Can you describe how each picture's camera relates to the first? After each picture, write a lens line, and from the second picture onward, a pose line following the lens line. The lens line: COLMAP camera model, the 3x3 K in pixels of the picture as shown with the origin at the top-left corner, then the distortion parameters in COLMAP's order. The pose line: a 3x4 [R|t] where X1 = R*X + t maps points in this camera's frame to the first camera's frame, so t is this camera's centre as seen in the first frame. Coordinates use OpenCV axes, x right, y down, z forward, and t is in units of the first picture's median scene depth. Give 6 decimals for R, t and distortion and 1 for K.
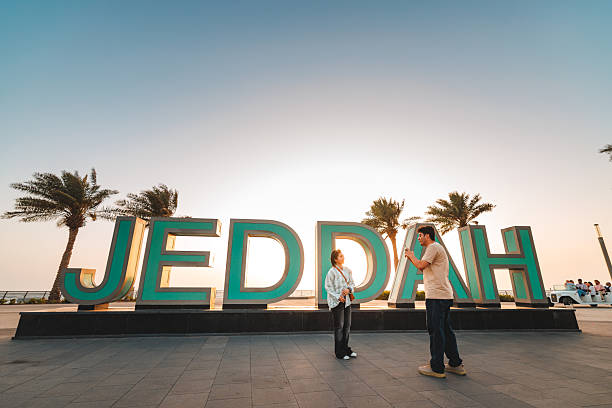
lens RADIAL K [[281.9, 0, 296.9], [0, 281.9, 203.4], [0, 0, 1]] dist [0.003343, -0.000030]
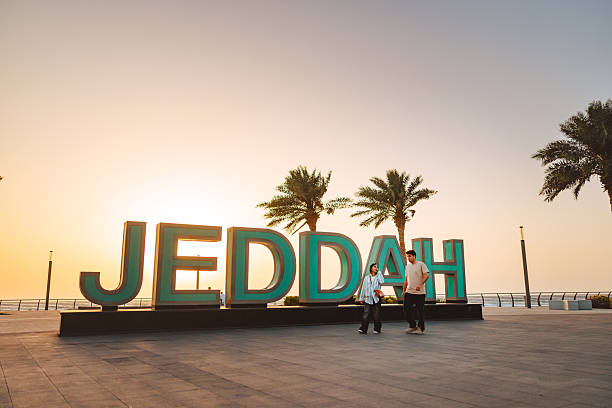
lens RADIAL K [[511.7, 0, 315.6], [0, 511.7, 203.9], [0, 0, 1]] dist [0.004383, -0.007065]
pose [[0.921499, 0.058048, 0.384018, -0.683975], [-0.100964, 0.990577, 0.092541, -0.233708], [-0.375027, -0.124048, 0.918677, -0.854818]]
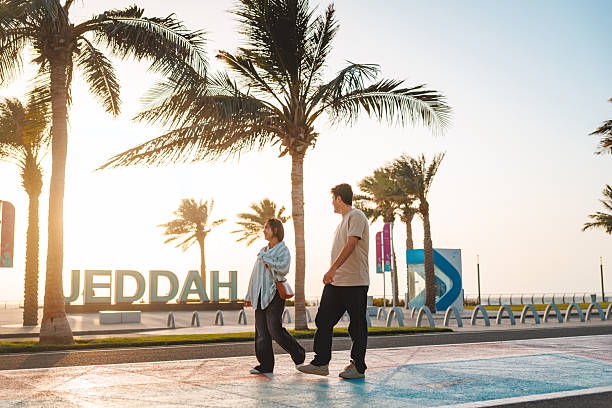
lens RADIAL K [[700.7, 0, 289.0], [0, 700.7, 213.7], [0, 0, 1]] dist [-0.004728, -0.004547]
pose [[0.917893, 0.037251, 0.395077, -1.279879], [-0.104257, 0.983248, 0.149515, -1.487450], [-0.382889, -0.178428, 0.906399, -5.009045]]
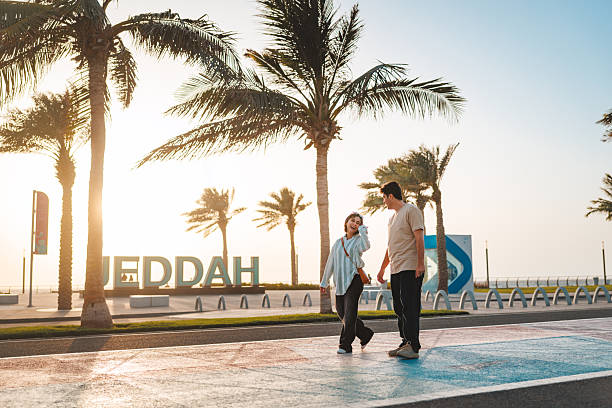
lens RADIAL K [[666.8, 0, 306.0], [0, 666.8, 204.0], [0, 0, 1]] dist [0.002598, -0.016363]
pose [[0.917327, 0.032191, 0.396831, -1.310532], [-0.100769, 0.983045, 0.153194, -1.491656], [-0.385171, -0.180517, 0.905017, -5.005171]]
